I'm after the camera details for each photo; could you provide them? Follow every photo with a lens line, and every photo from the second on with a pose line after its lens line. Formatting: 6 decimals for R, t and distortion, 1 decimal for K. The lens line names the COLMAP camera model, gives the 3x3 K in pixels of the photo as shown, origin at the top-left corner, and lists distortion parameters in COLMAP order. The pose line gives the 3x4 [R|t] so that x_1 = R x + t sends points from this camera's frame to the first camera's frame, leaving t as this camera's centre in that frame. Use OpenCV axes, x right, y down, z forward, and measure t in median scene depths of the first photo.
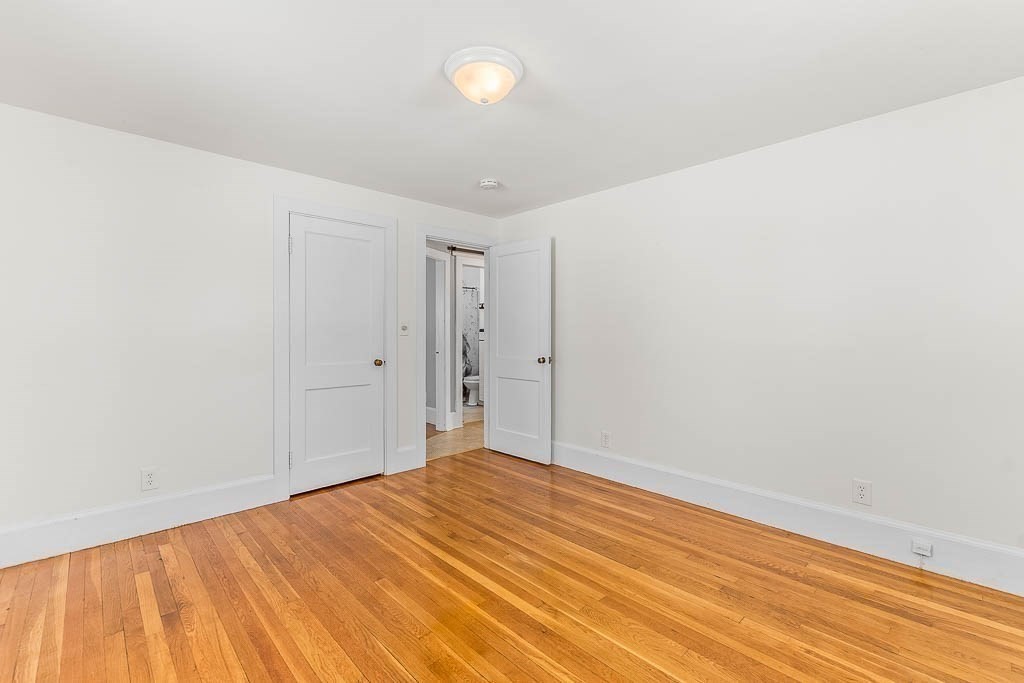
lens RADIAL K [[441.6, 0, 513.2], [0, 441.6, 336.5], [0, 0, 1]] dist [0.001317, -0.000021]
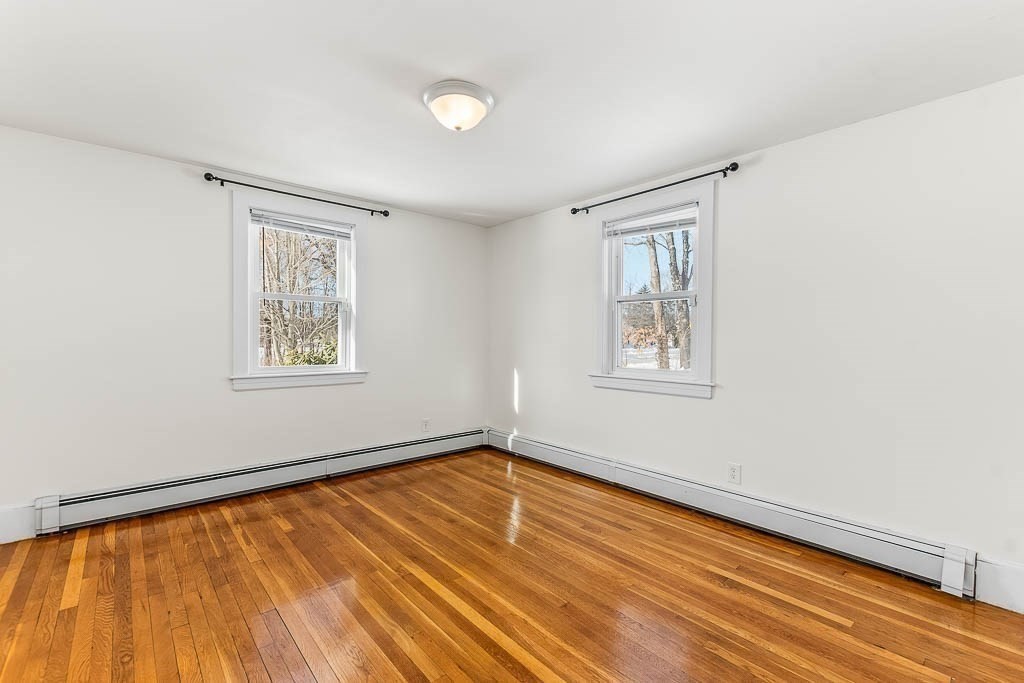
lens RADIAL K [[441.6, 0, 513.0], [0, 441.6, 339.6], [0, 0, 1]] dist [0.001317, -0.000021]
pose [[-0.999271, -0.009839, 0.036901, -0.243034], [-0.009452, 0.999899, 0.010654, -0.013251], [-0.037002, 0.010297, -0.999262, 2.077911]]
